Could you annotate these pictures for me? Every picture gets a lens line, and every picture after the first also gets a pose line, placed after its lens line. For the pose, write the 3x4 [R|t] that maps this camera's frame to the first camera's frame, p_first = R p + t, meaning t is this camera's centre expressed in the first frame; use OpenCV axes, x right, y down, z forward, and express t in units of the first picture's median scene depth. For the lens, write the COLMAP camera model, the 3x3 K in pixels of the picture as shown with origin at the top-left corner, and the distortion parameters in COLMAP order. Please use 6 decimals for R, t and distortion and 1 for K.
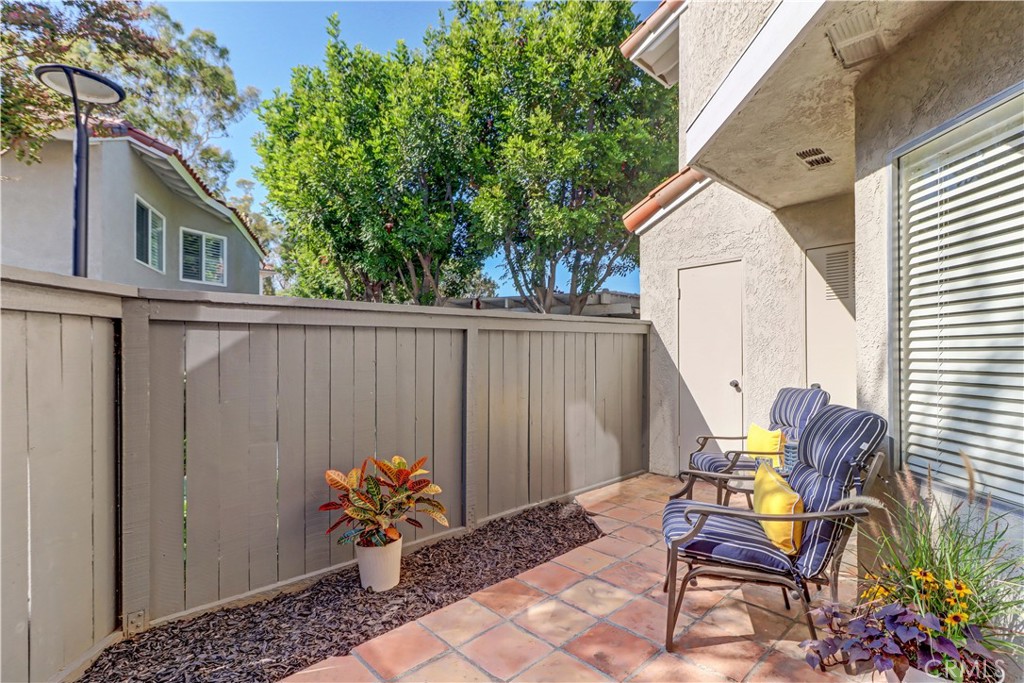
lens RADIAL K [[473.0, 0, 513.7], [0, 473.0, 332.4], [0, 0, 1]] dist [0.017886, -0.011425]
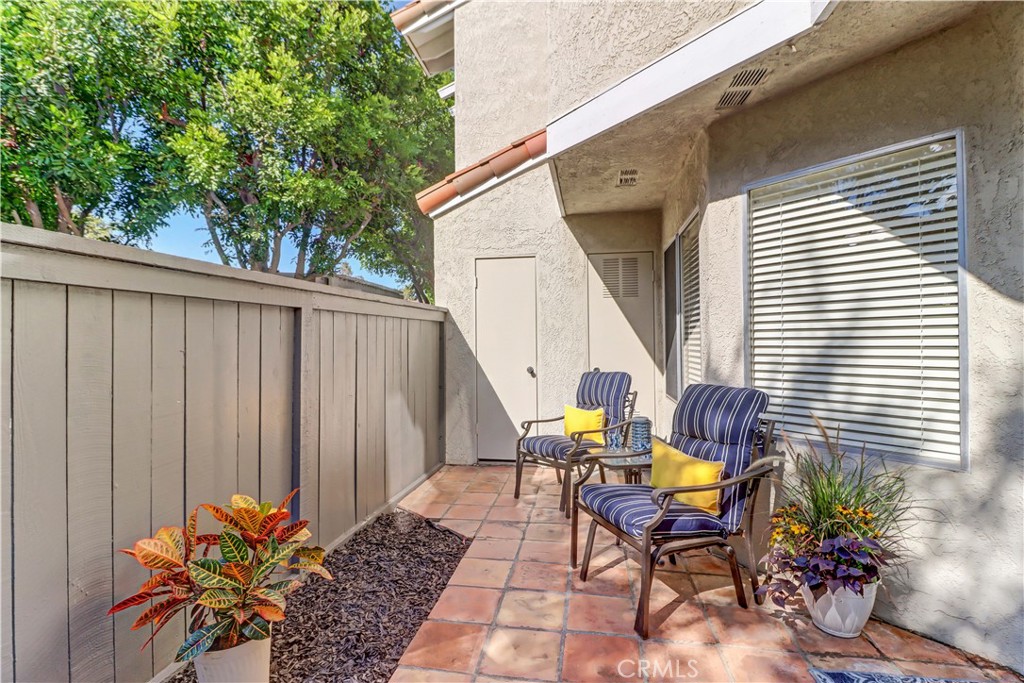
lens RADIAL K [[477.4, 0, 511.7], [0, 477.4, 321.5], [0, 0, 1]] dist [0.015776, -0.008156]
pose [[0.805324, 0.031750, 0.591984, -0.232861], [-0.031365, 0.999448, -0.010935, 0.011728], [-0.592004, -0.009762, 0.805876, 0.163940]]
